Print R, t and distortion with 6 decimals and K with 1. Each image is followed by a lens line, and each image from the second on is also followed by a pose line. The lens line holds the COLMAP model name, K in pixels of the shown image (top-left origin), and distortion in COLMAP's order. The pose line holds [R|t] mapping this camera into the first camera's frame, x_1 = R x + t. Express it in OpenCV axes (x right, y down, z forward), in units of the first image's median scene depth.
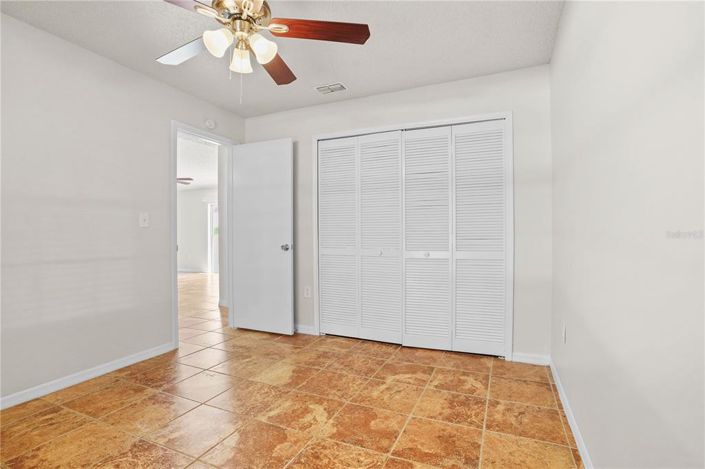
lens RADIAL K [[344.8, 0, 351.3], [0, 344.8, 234.5], [0, 0, 1]] dist [0.002680, 0.001132]
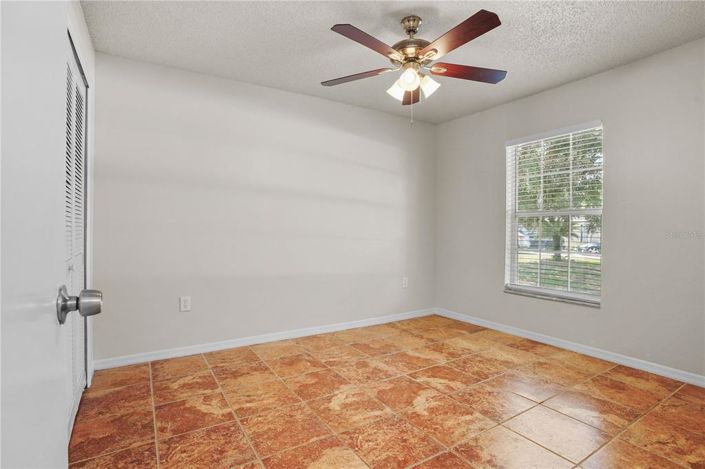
lens RADIAL K [[344.8, 0, 352.5], [0, 344.8, 234.5], [0, 0, 1]] dist [0.002680, 0.001132]
pose [[-0.828583, 0.003661, 0.559854, -0.638729], [0.003656, 0.999993, -0.001128, 0.012533], [-0.559854, 0.001112, -0.828591, 1.640171]]
